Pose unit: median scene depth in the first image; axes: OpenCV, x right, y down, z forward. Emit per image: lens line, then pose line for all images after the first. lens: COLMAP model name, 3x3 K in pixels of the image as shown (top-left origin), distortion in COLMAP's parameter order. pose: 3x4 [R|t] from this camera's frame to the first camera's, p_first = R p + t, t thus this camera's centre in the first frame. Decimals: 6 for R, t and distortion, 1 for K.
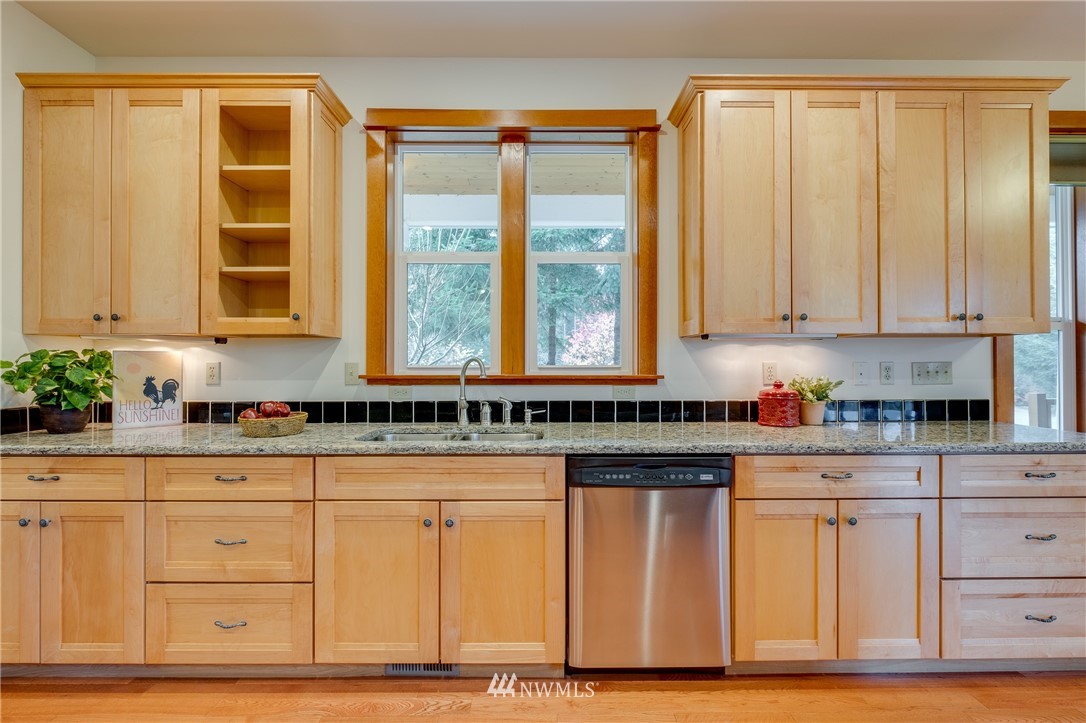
lens RADIAL K [[475.4, 0, 542.7], [0, 475.4, 360.4], [0, 0, 1]] dist [-0.002883, -0.001260]
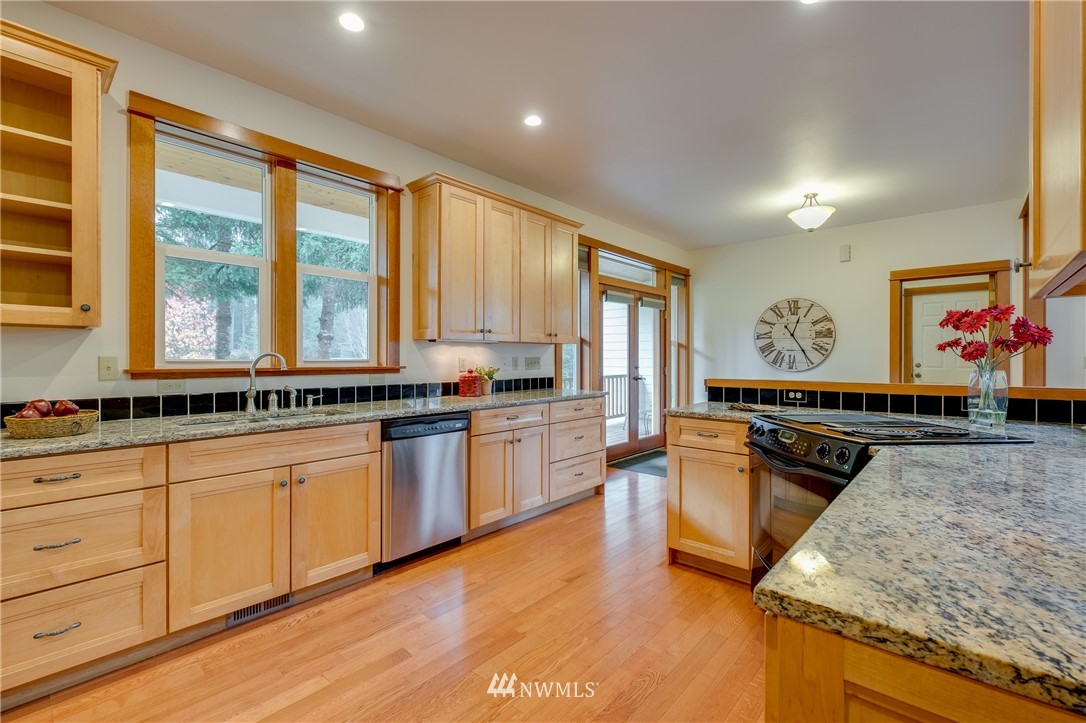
lens RADIAL K [[475.4, 0, 546.3], [0, 475.4, 360.2], [0, 0, 1]] dist [-0.002883, -0.001260]
pose [[0.665323, -0.001859, 0.746554, -0.601238], [-0.007712, 0.999926, 0.009363, -0.003965], [-0.746516, -0.011987, 0.665259, -0.303166]]
